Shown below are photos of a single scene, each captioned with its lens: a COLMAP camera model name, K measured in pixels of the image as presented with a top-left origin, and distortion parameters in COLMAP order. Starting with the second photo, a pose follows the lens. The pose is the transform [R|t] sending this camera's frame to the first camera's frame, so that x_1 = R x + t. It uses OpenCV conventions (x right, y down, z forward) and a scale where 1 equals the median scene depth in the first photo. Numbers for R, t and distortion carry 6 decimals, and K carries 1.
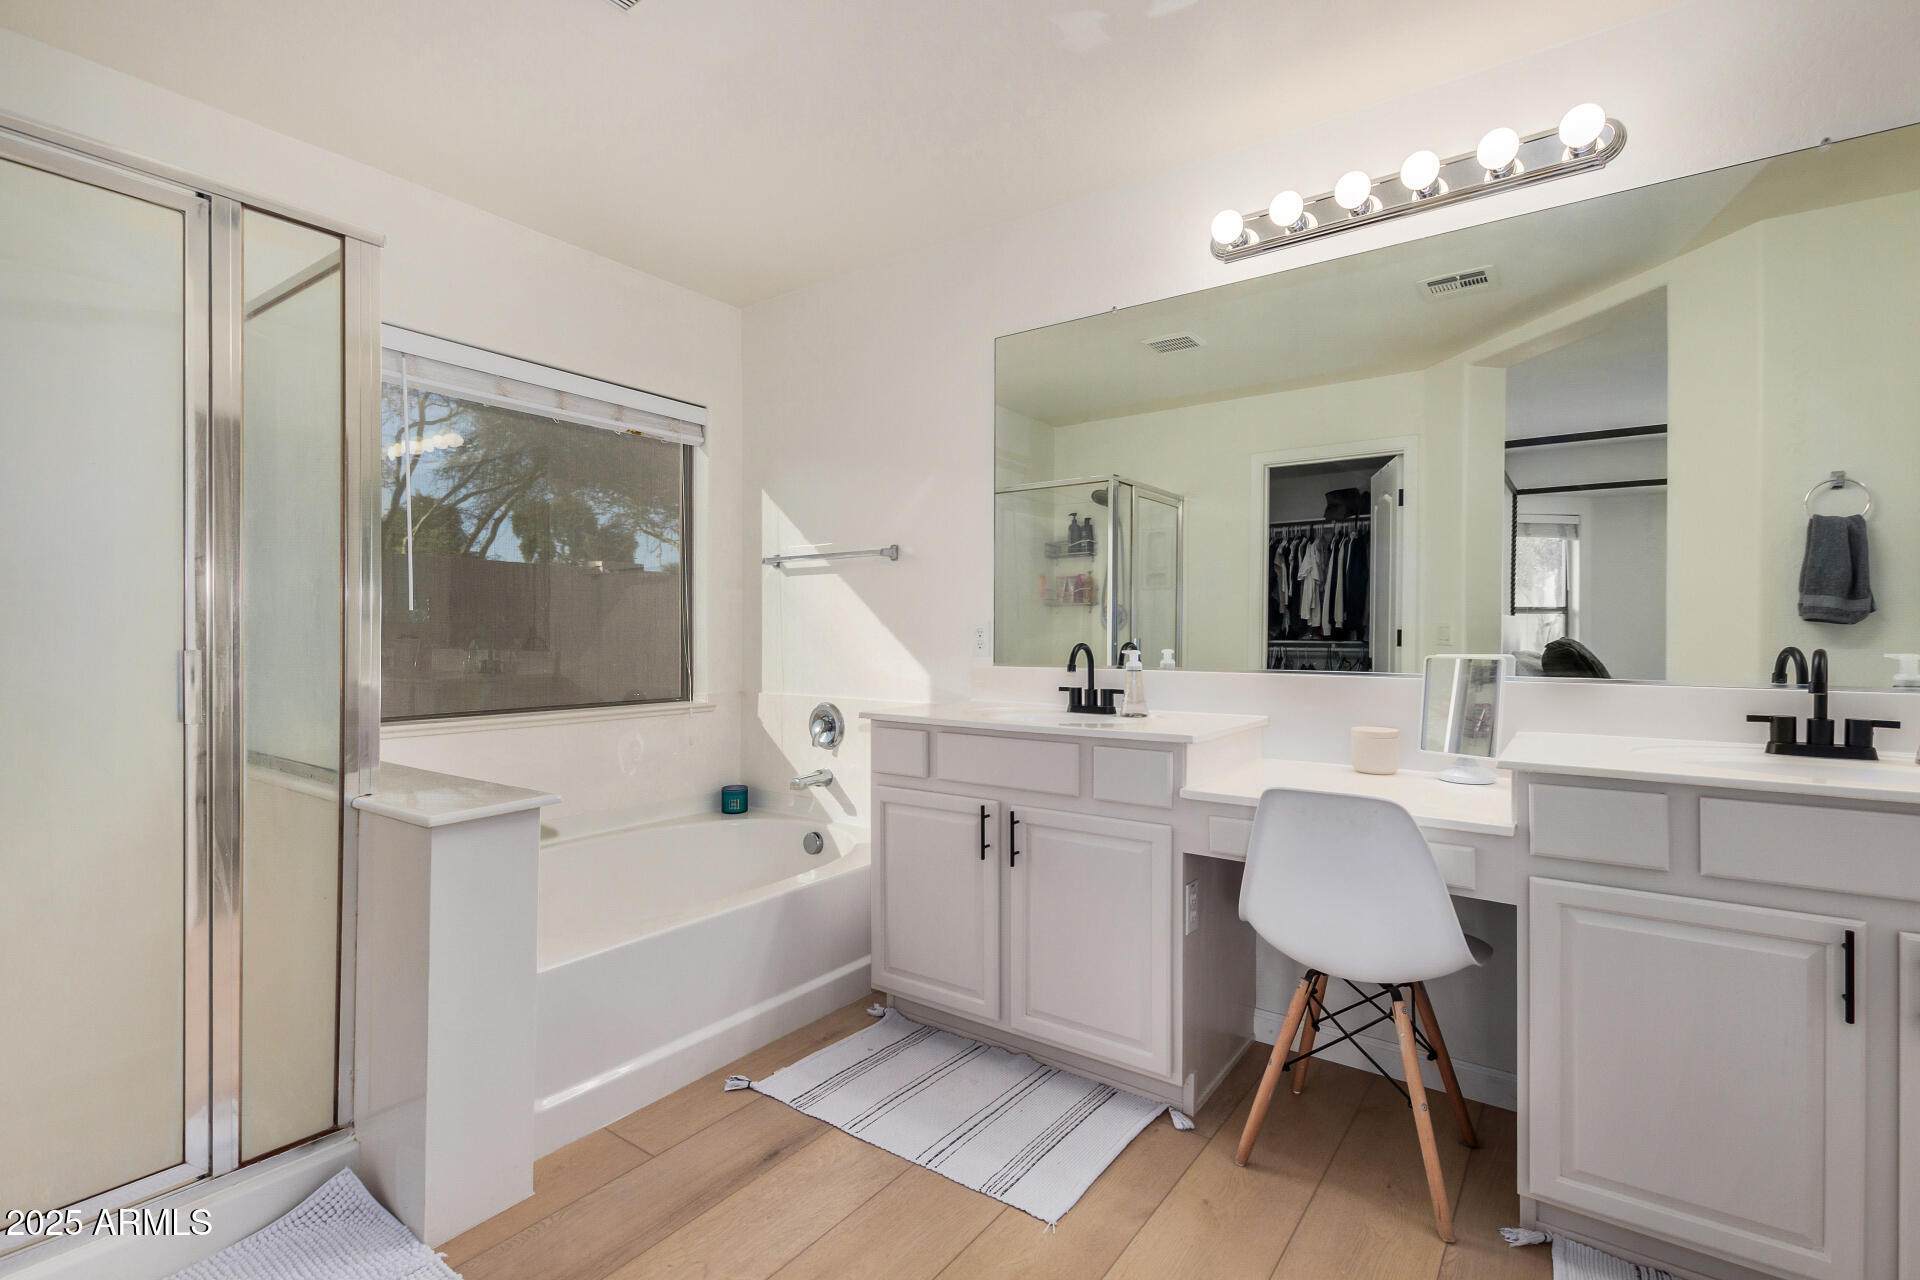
lens RADIAL K [[881.0, 0, 968.9], [0, 881.0, 634.9], [0, 0, 1]] dist [0.004207, -0.001784]
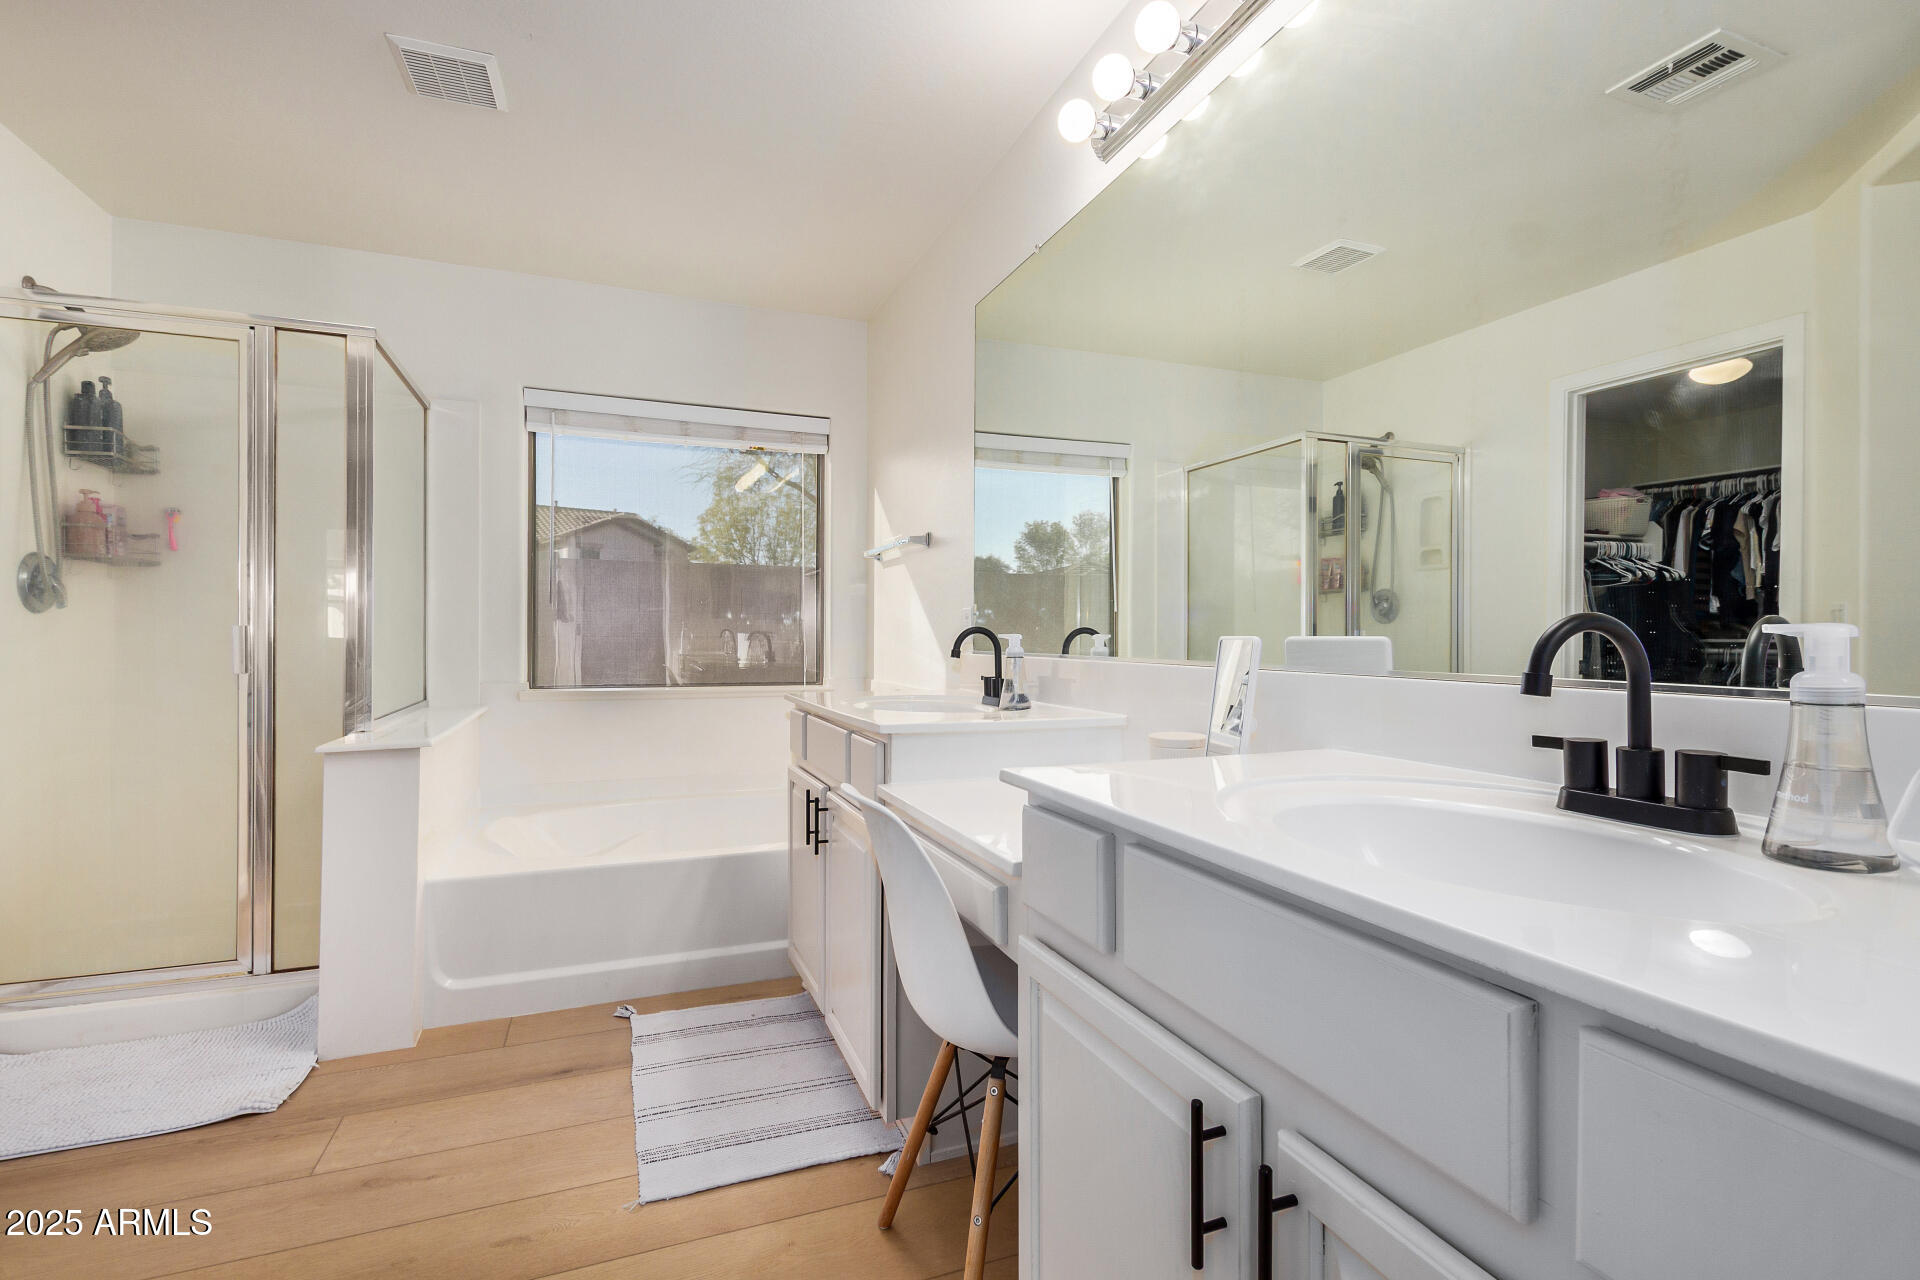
lens RADIAL K [[881.0, 0, 962.3], [0, 881.0, 631.0], [0, 0, 1]] dist [0.004207, -0.001784]
pose [[0.844622, -0.000776, -0.535362, 0.694109], [-0.002887, 0.999978, -0.006004, 0.023308], [0.535355, 0.006617, 0.844601, 0.263704]]
